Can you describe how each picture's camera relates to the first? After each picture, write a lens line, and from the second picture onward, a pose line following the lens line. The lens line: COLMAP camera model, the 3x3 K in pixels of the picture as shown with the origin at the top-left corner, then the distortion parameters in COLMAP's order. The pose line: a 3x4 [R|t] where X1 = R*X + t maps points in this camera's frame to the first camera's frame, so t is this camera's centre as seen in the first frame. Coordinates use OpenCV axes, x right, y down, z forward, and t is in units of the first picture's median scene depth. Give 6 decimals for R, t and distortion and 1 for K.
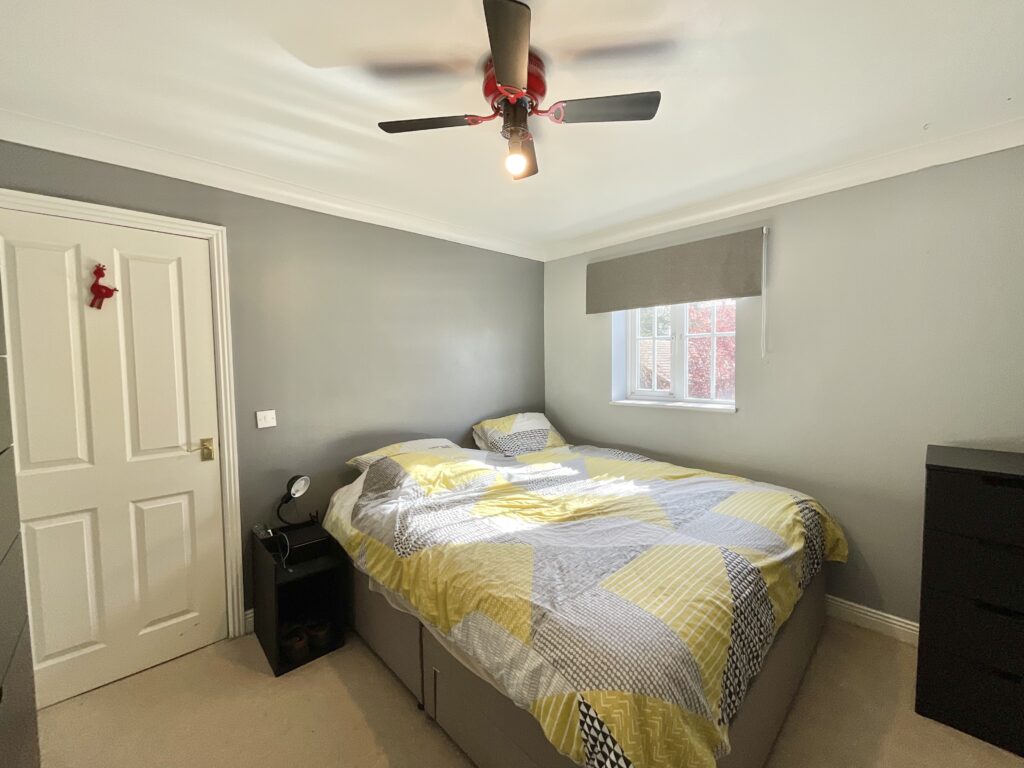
lens RADIAL K [[415.9, 0, 512.0], [0, 415.9, 384.0], [0, 0, 1]] dist [-0.001565, 0.000410]
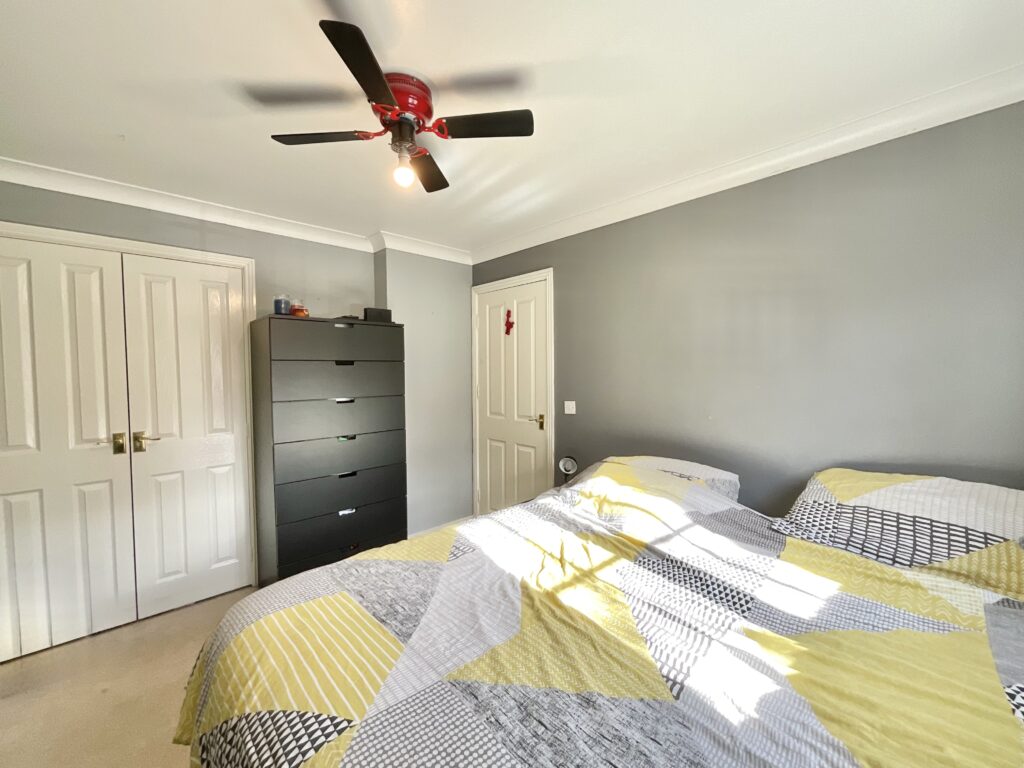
lens RADIAL K [[415.9, 0, 512.0], [0, 415.9, 384.0], [0, 0, 1]] dist [-0.001565, 0.000410]
pose [[0.006454, 0.050436, -0.998706, 0.766919], [-0.049682, 0.997510, 0.050055, -0.049162], [0.998744, 0.049295, 0.008944, 0.898196]]
